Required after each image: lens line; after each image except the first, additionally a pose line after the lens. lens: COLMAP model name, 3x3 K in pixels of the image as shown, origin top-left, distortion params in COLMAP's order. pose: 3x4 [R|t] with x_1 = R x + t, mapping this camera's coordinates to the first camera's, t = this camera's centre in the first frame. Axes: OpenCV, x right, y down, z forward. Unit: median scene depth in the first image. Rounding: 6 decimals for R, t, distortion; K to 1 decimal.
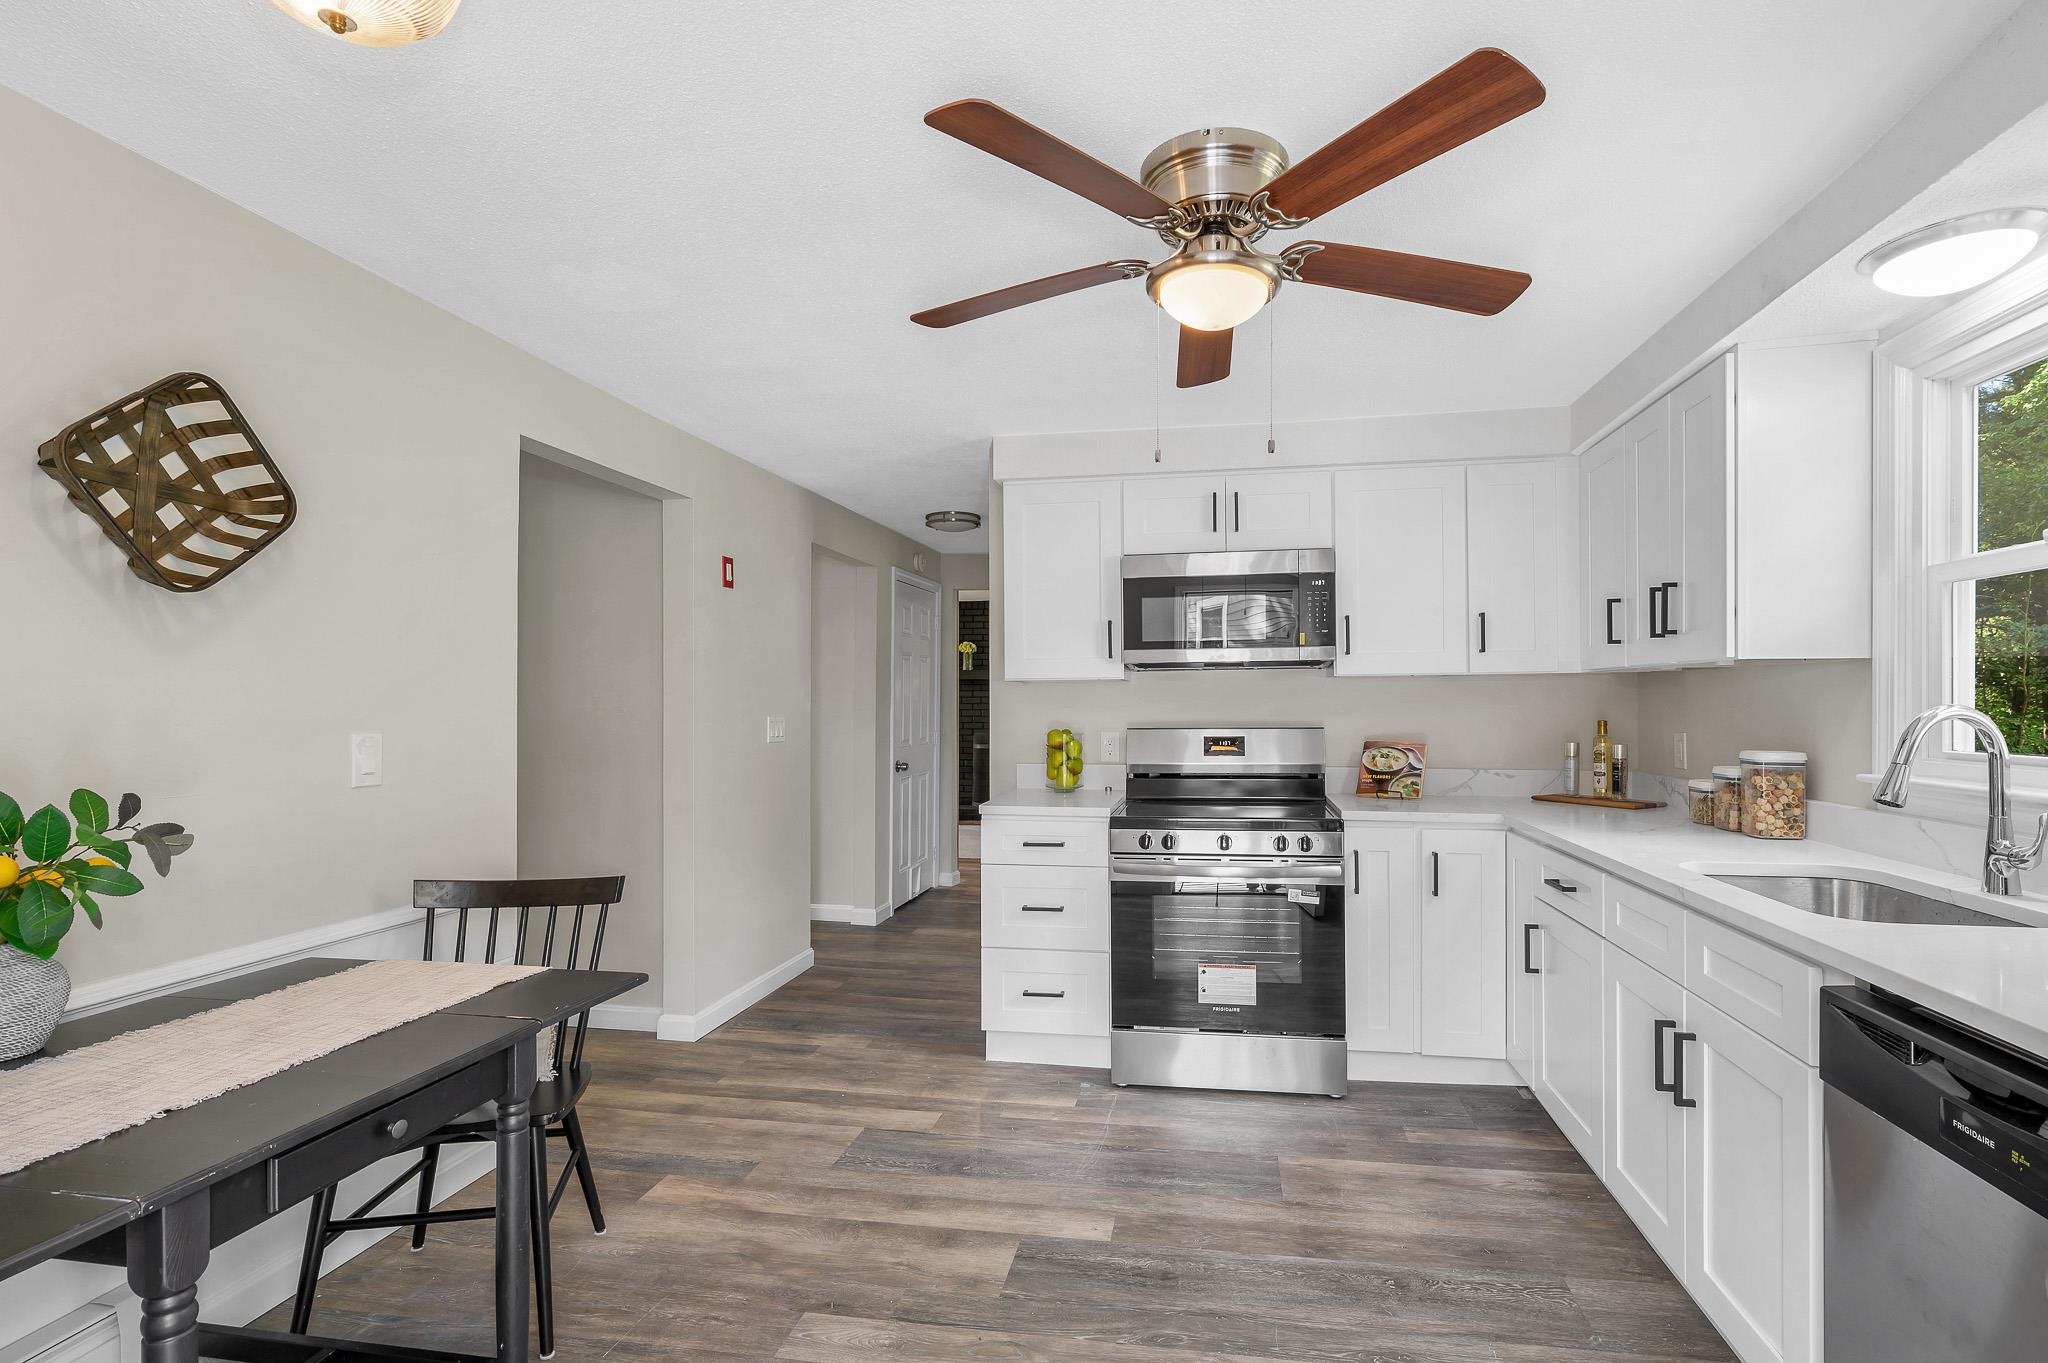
lens RADIAL K [[969.4, 0, 1096.7], [0, 969.4, 689.3], [0, 0, 1]] dist [-0.000262, -0.000094]
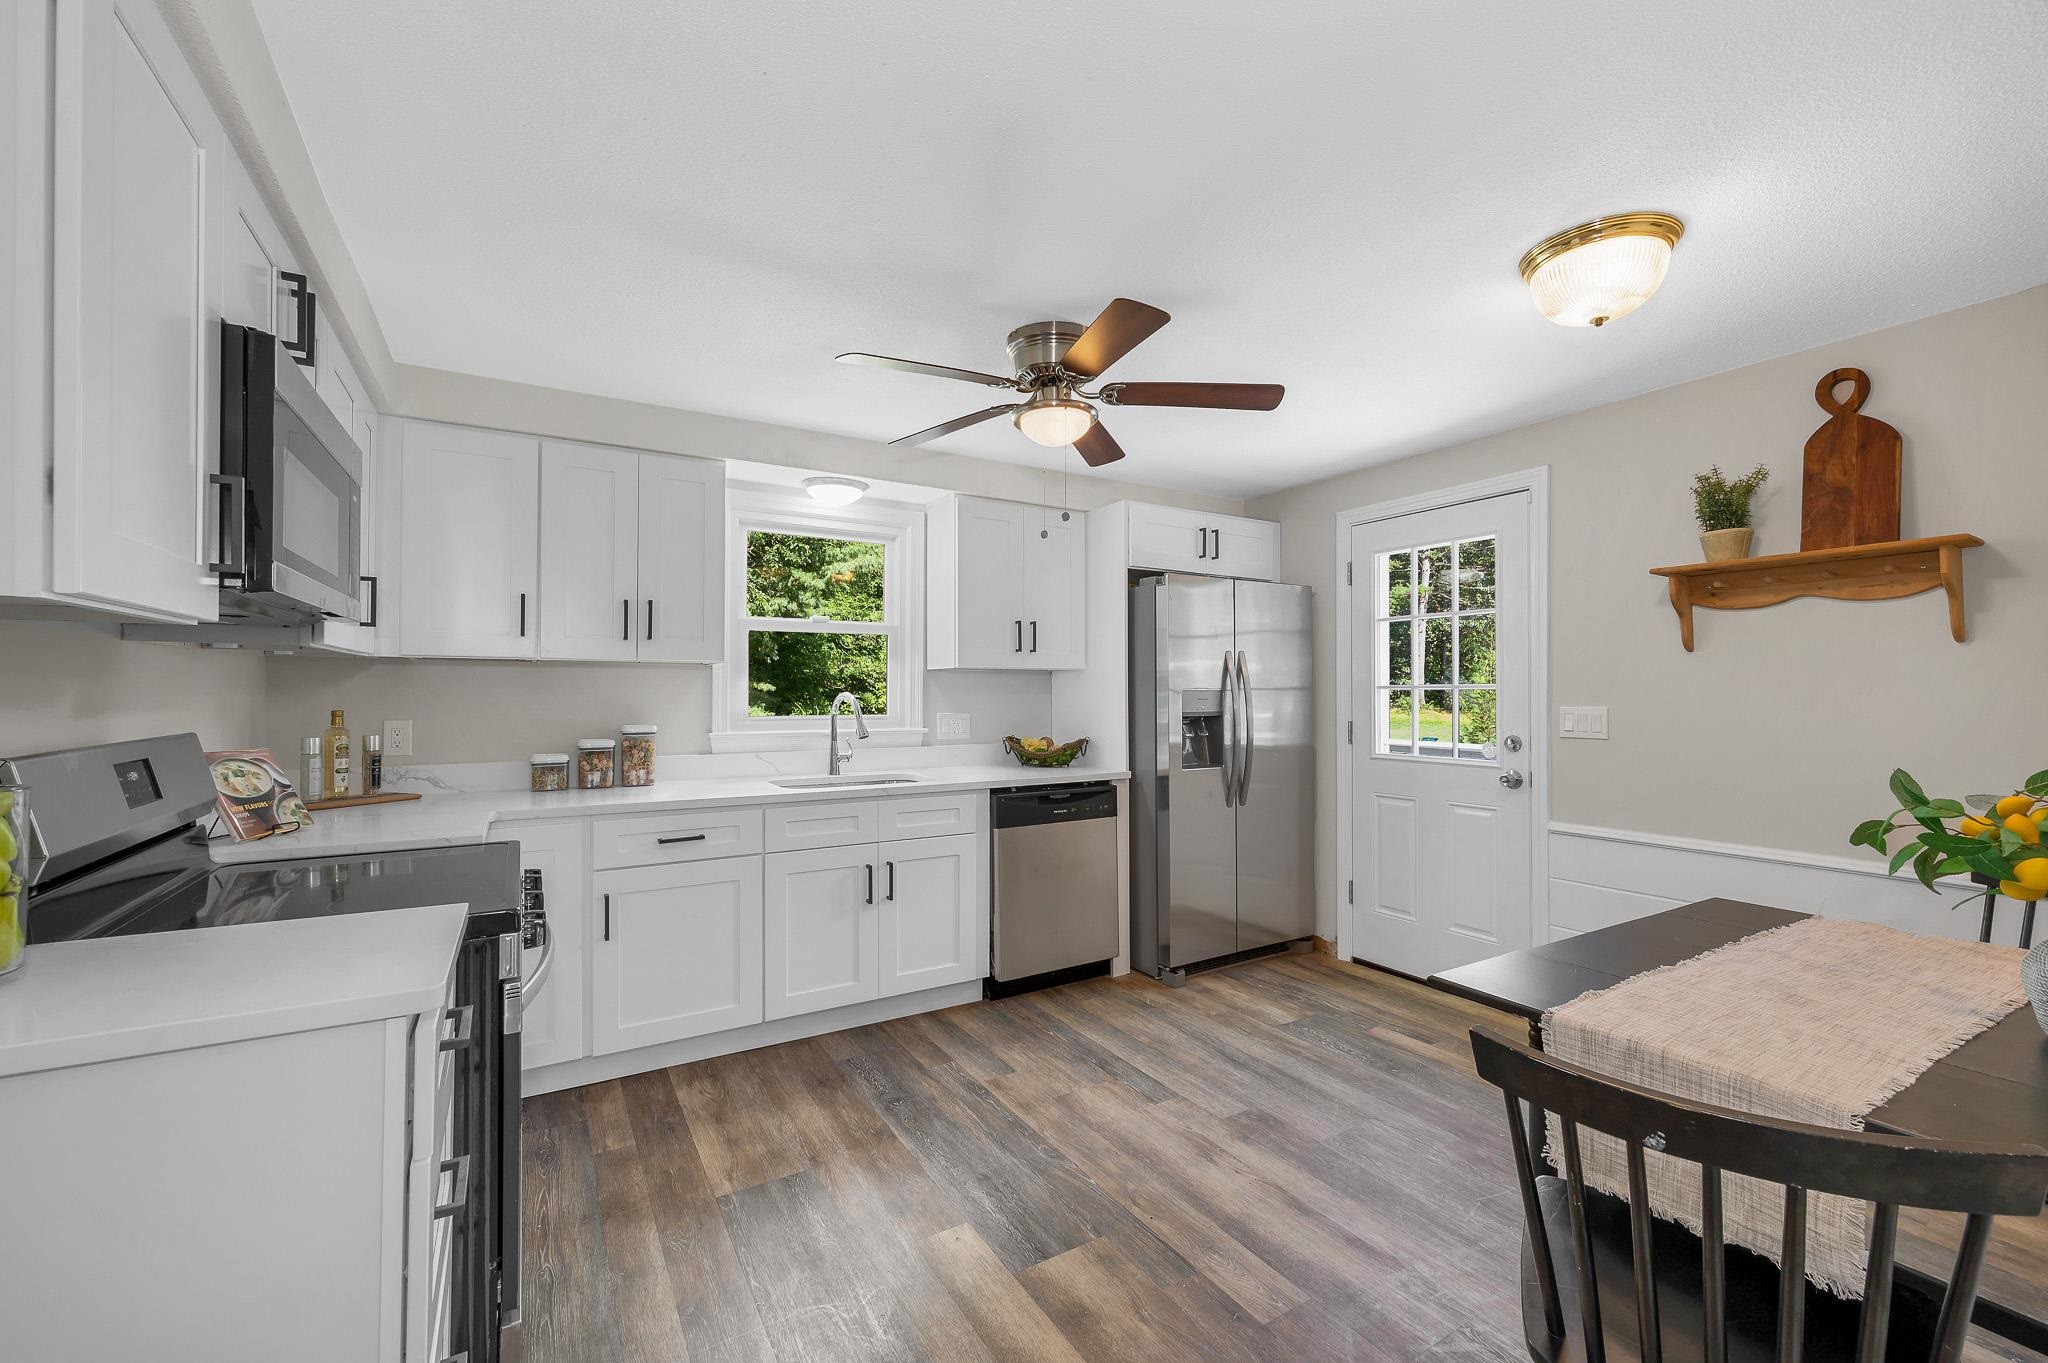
lens RADIAL K [[829.8, 0, 1024.0], [0, 829.8, 681.5], [0, 0, 1]] dist [-0.001282, -0.000003]
pose [[-0.628286, 0.010753, 0.777908, -0.674111], [-0.014080, 0.999584, -0.025188, 0.024134], [-0.777855, -0.026778, -0.627873, 1.450350]]
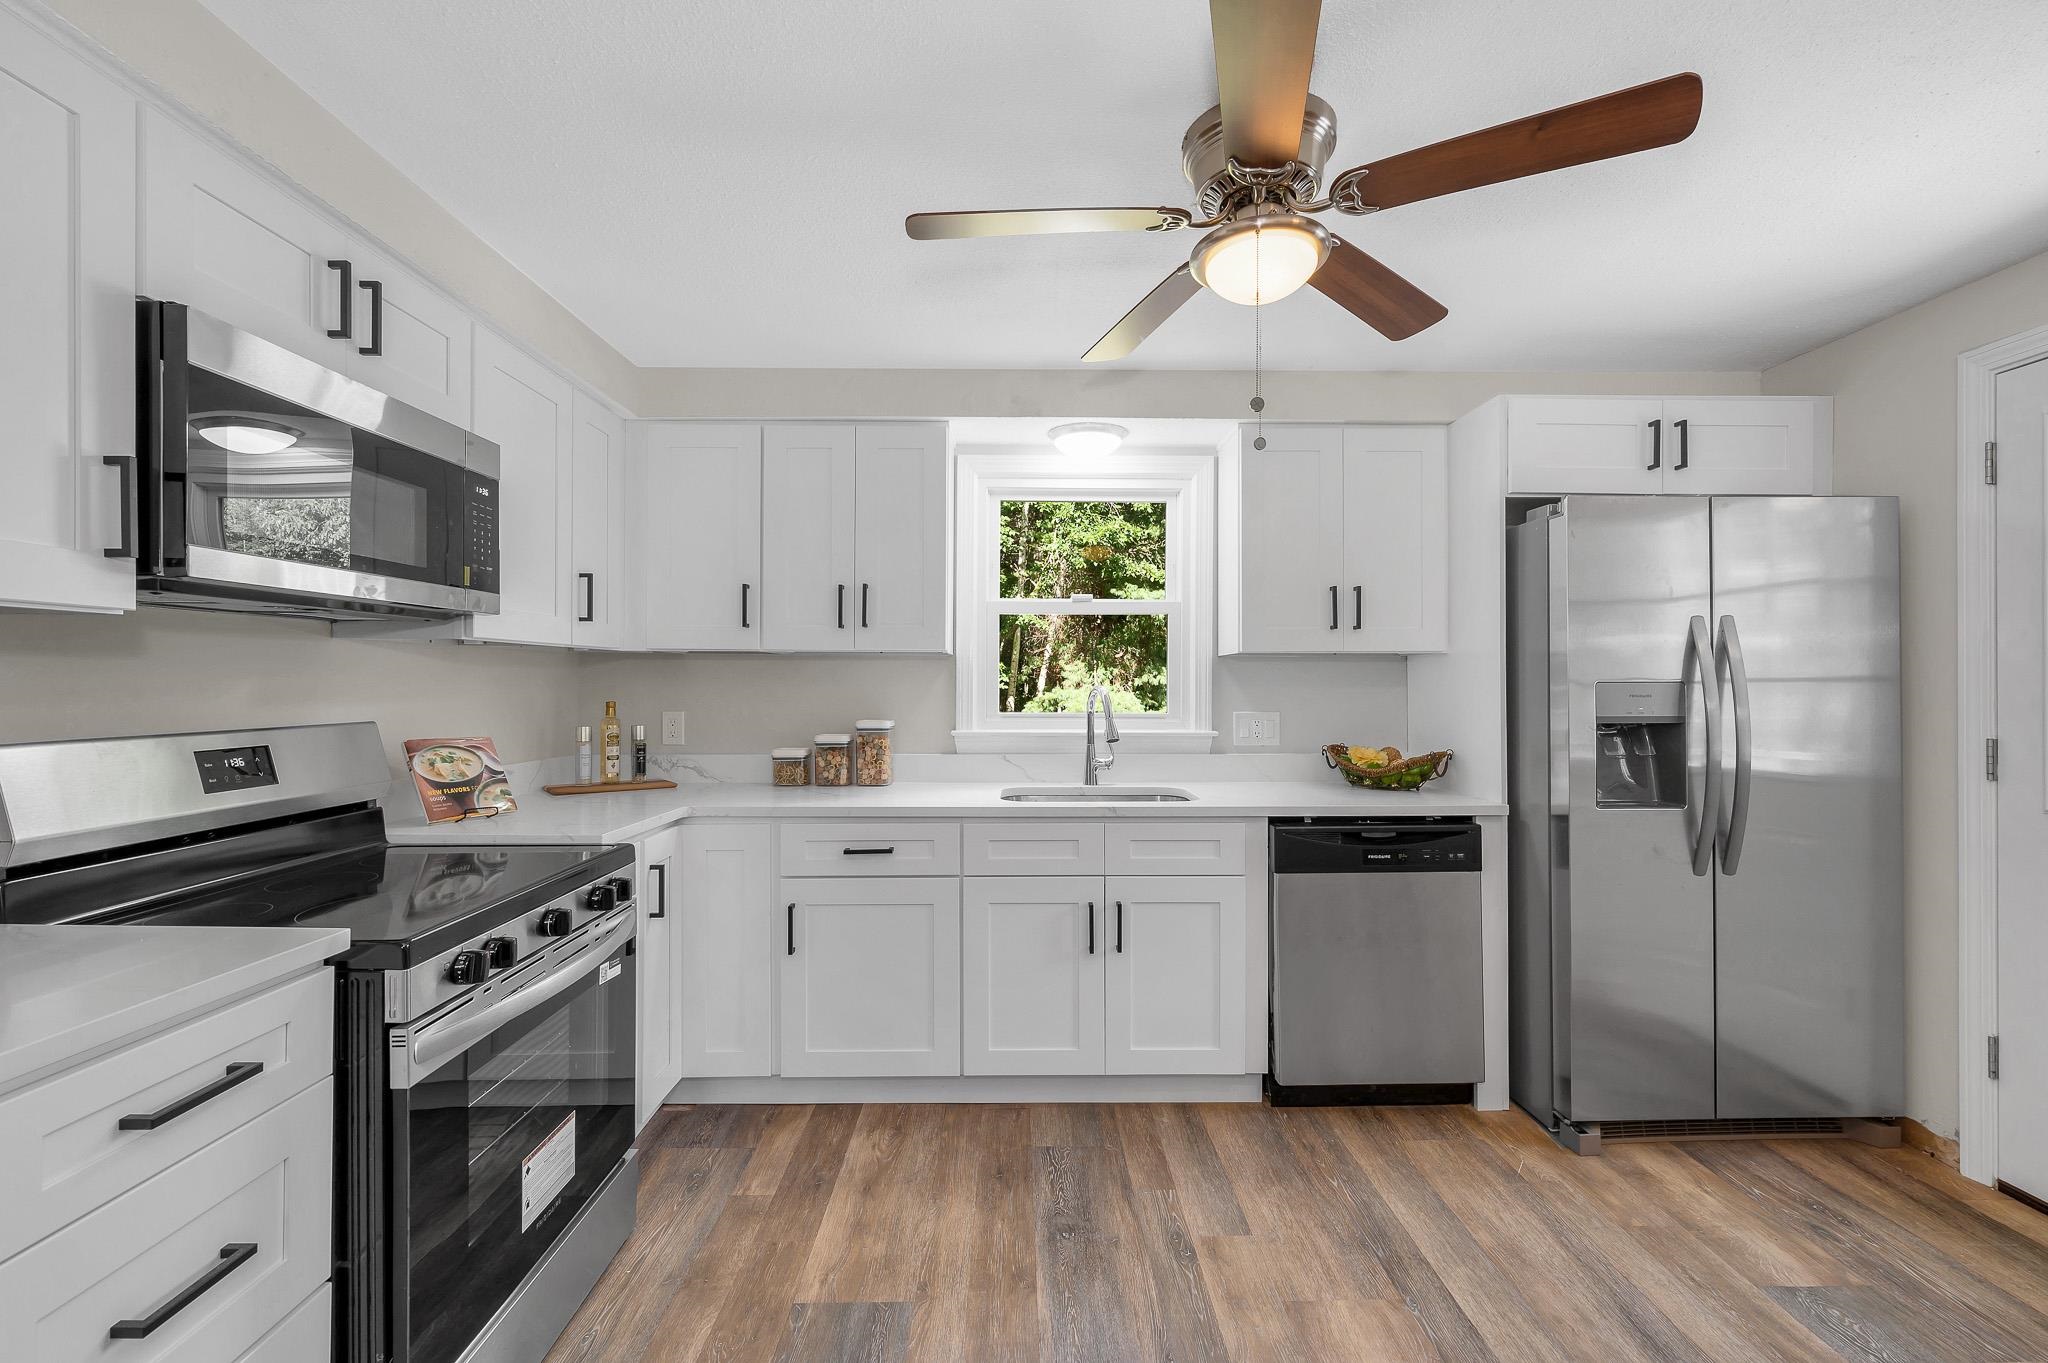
lens RADIAL K [[858.5, 0, 1024.0], [0, 858.5, 681.5], [0, 0, 1]] dist [-0.000106, 0.000078]
pose [[-0.150200, 0.005771, 0.988639, -0.547387], [-0.018888, 0.999784, -0.008705, 0.018367], [-0.988475, -0.019981, -0.150058, 1.066069]]
